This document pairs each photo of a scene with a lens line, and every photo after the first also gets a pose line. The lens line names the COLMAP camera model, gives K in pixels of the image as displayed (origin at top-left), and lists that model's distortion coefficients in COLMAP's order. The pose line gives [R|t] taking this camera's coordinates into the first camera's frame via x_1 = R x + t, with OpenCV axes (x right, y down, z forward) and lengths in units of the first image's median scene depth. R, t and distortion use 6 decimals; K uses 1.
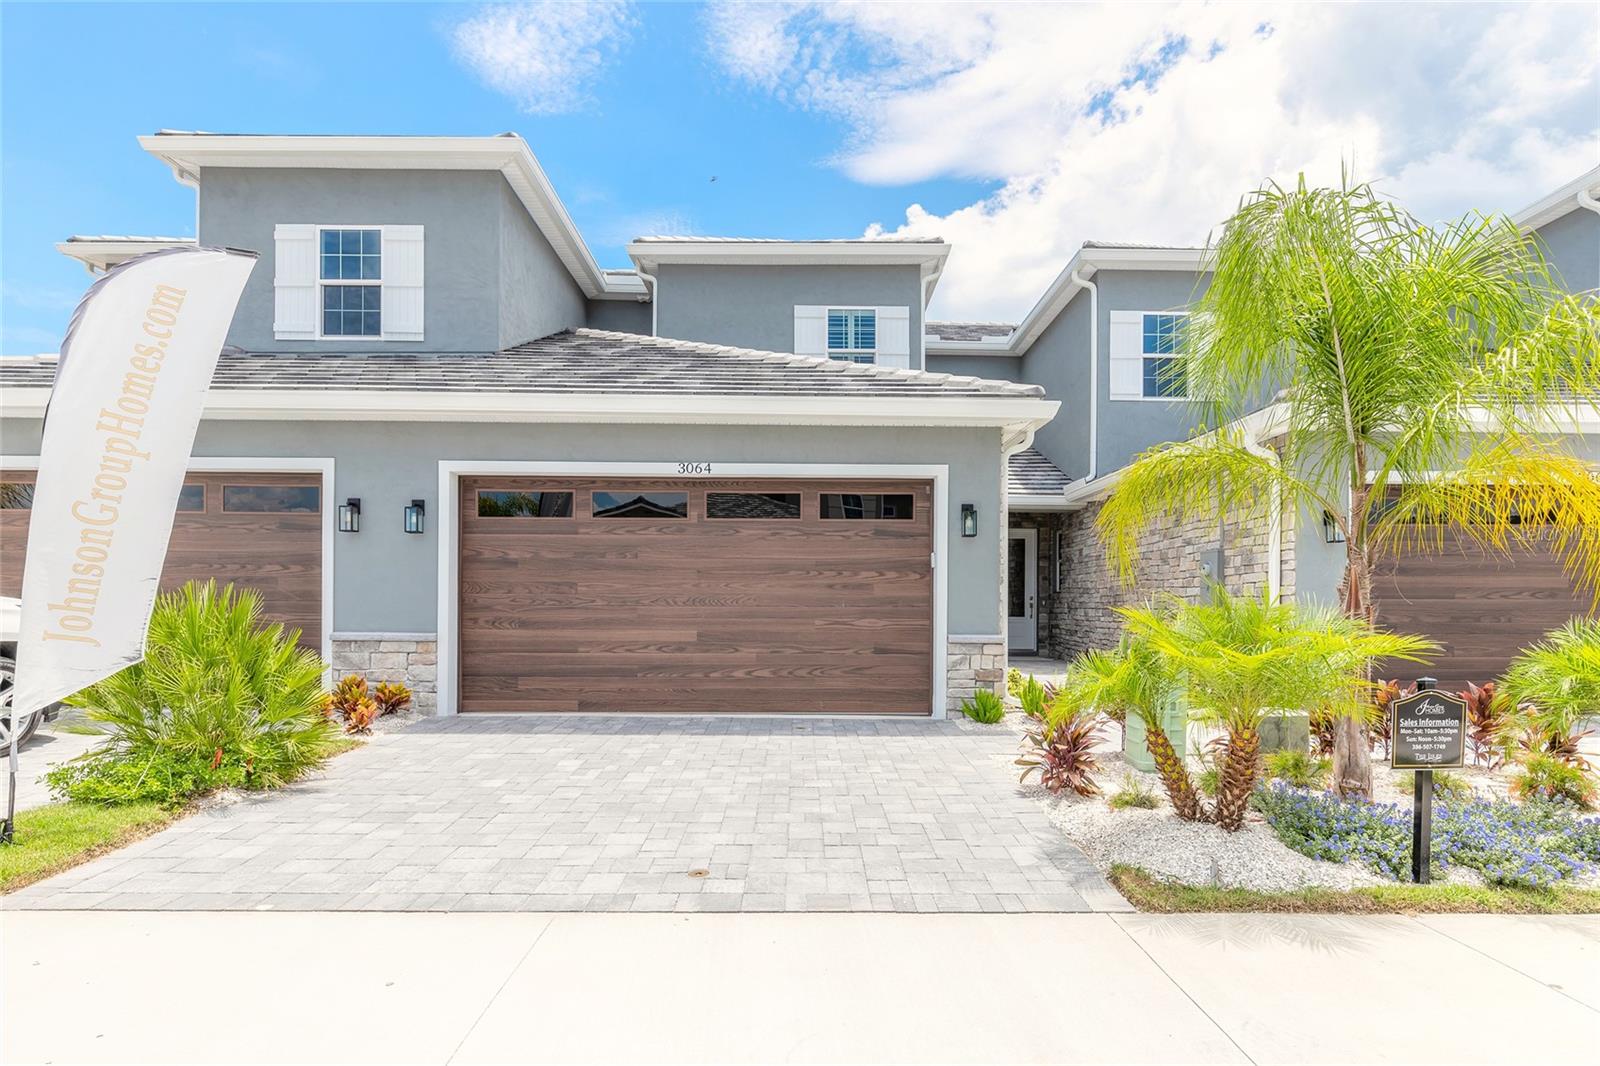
lens RADIAL K [[815.1, 0, 784.7], [0, 815.1, 599.9], [0, 0, 1]] dist [-0.005309, 0.000189]
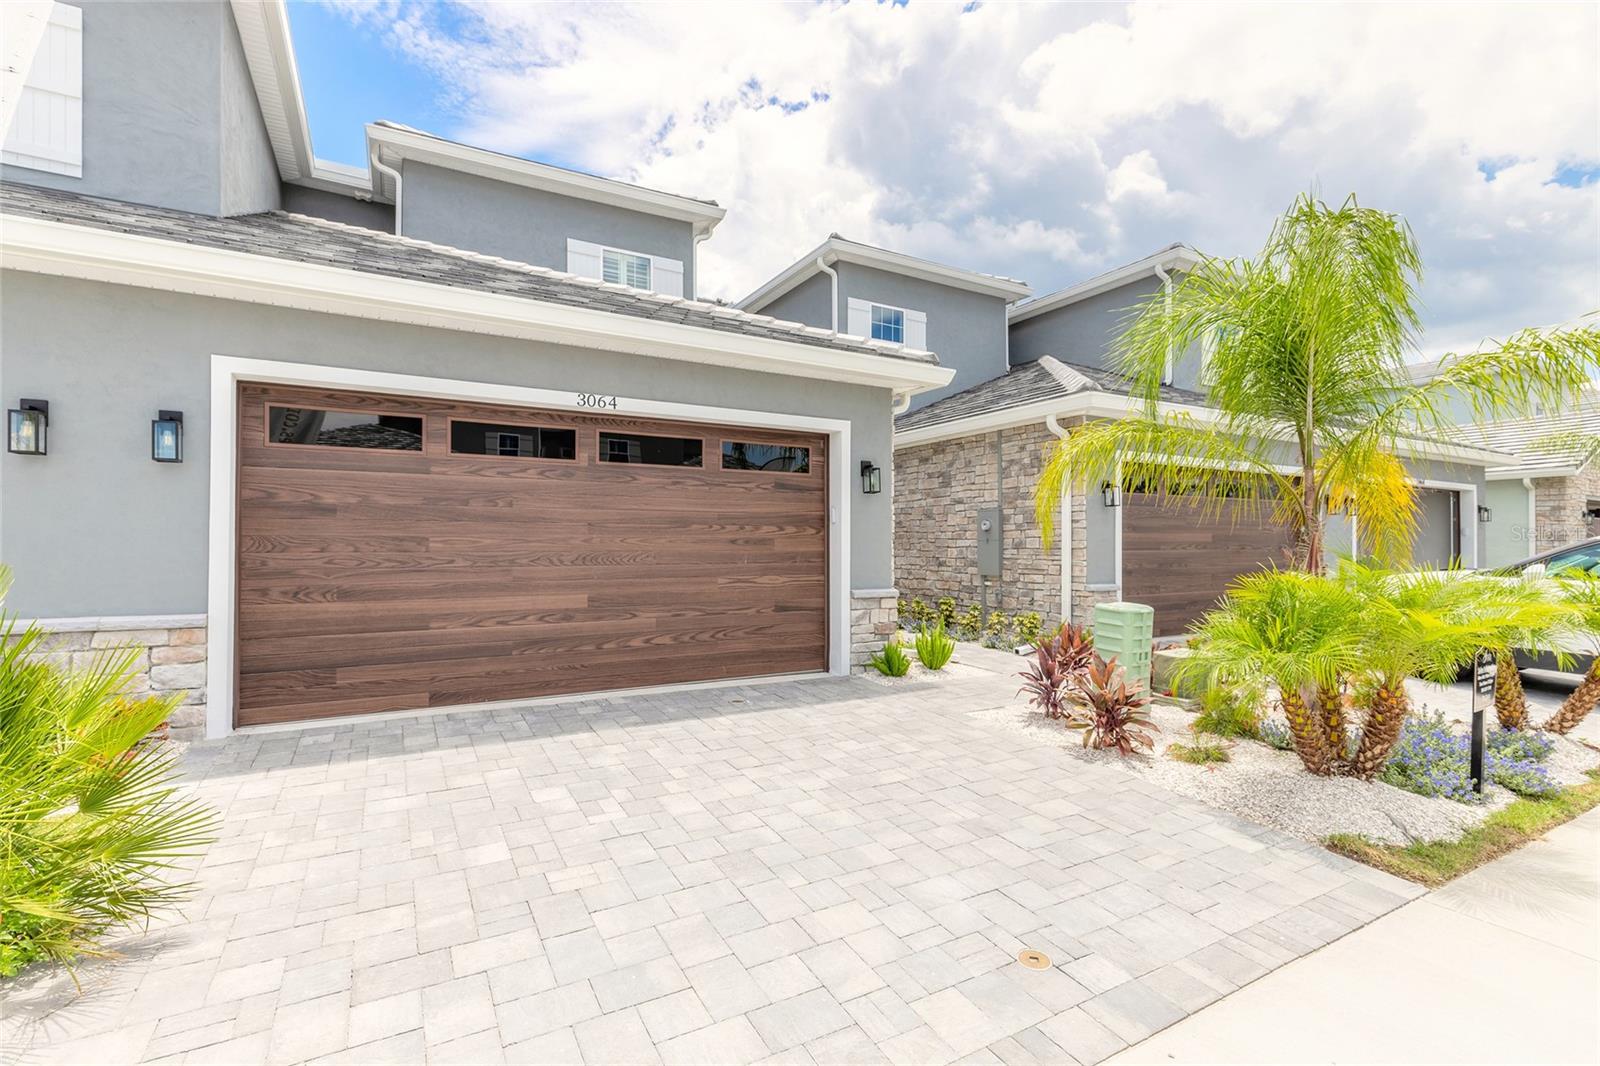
lens RADIAL K [[725.0, 0, 799.7], [0, 725.0, 537.3], [0, 0, 1]] dist [0.004666, -0.002811]
pose [[0.879863, 0.001508, 0.475226, -0.271600], [0.001028, 0.999987, -0.005076, -0.017390], [-0.475227, 0.004954, 0.879849, 0.238912]]
